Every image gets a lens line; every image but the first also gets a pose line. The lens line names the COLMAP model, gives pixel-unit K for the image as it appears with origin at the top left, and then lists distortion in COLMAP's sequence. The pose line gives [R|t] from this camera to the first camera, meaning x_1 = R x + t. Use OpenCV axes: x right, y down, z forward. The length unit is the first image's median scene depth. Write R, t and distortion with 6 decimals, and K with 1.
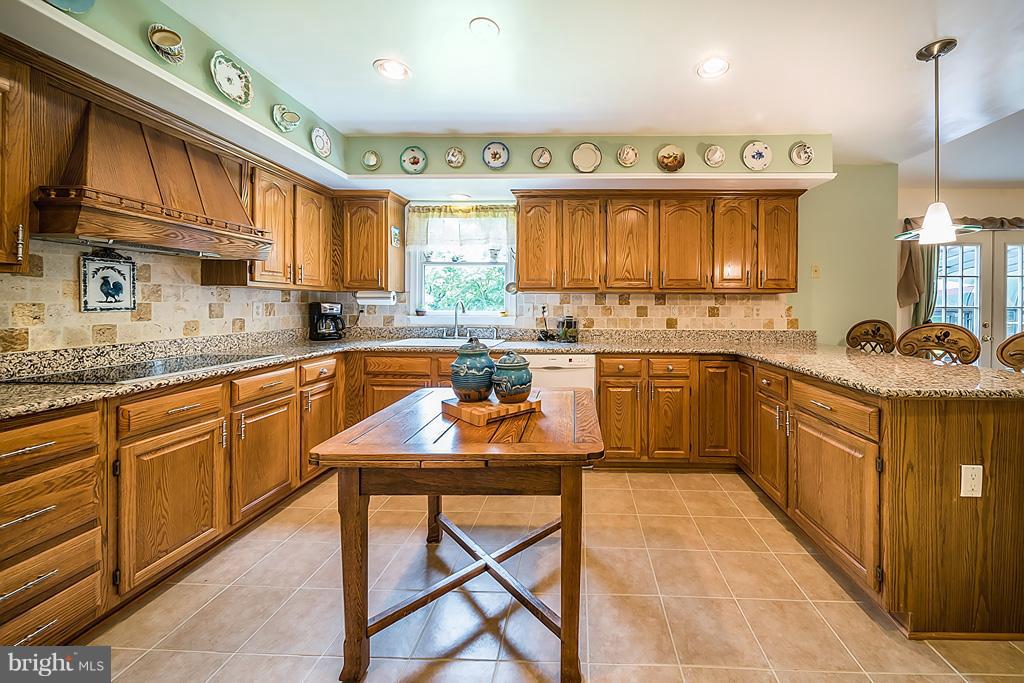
lens RADIAL K [[383.0, 0, 564.1], [0, 383.0, 304.5], [0, 0, 1]] dist [-0.001078, 0.000052]
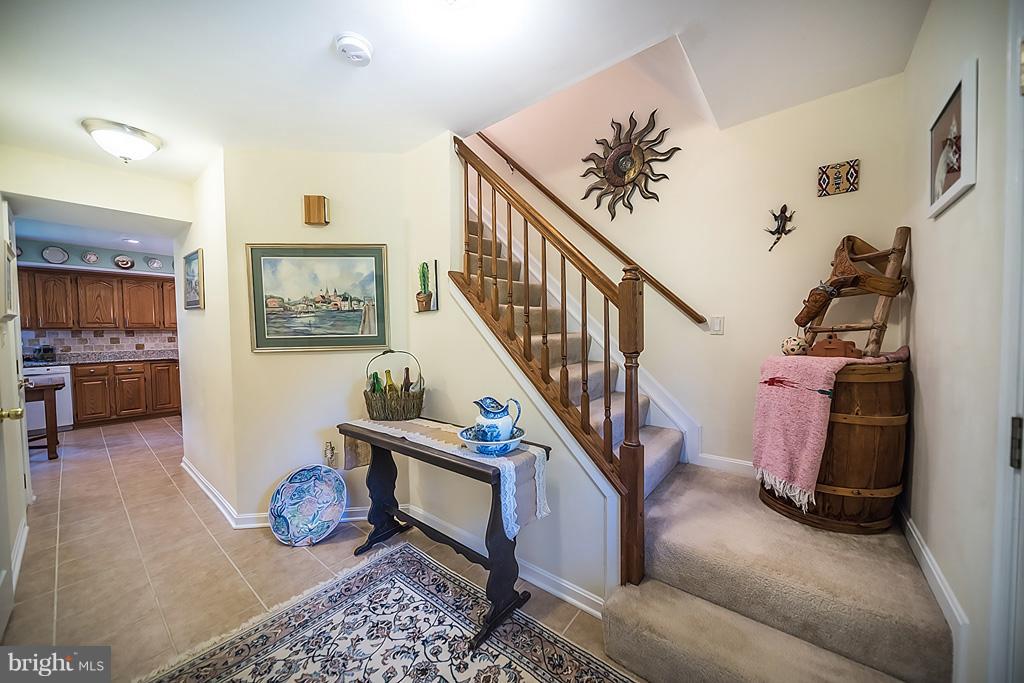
lens RADIAL K [[360.5, 0, 512.6], [0, 360.5, 341.9], [0, 0, 1]] dist [-0.001881, -0.000210]
pose [[0.600871, -0.042045, 0.798240, -0.012318], [0.016707, 0.999058, 0.040046, -0.012366], [-0.799171, -0.010726, 0.601007, -1.528001]]
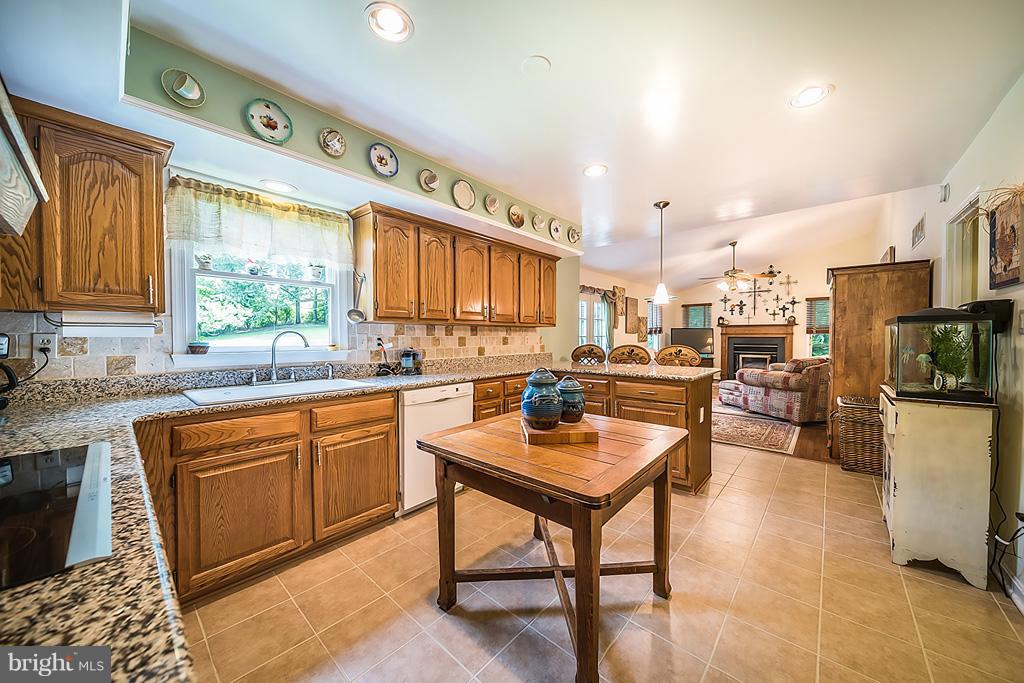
lens RADIAL K [[360.5, 0, 515.4], [0, 360.5, 340.6], [0, 0, 1]] dist [-0.001881, -0.000210]
pose [[0.636677, -0.014102, 0.771002, -0.557948], [0.001803, 0.999857, 0.016799, -0.001949], [-0.771129, -0.009305, 0.636611, 0.236492]]
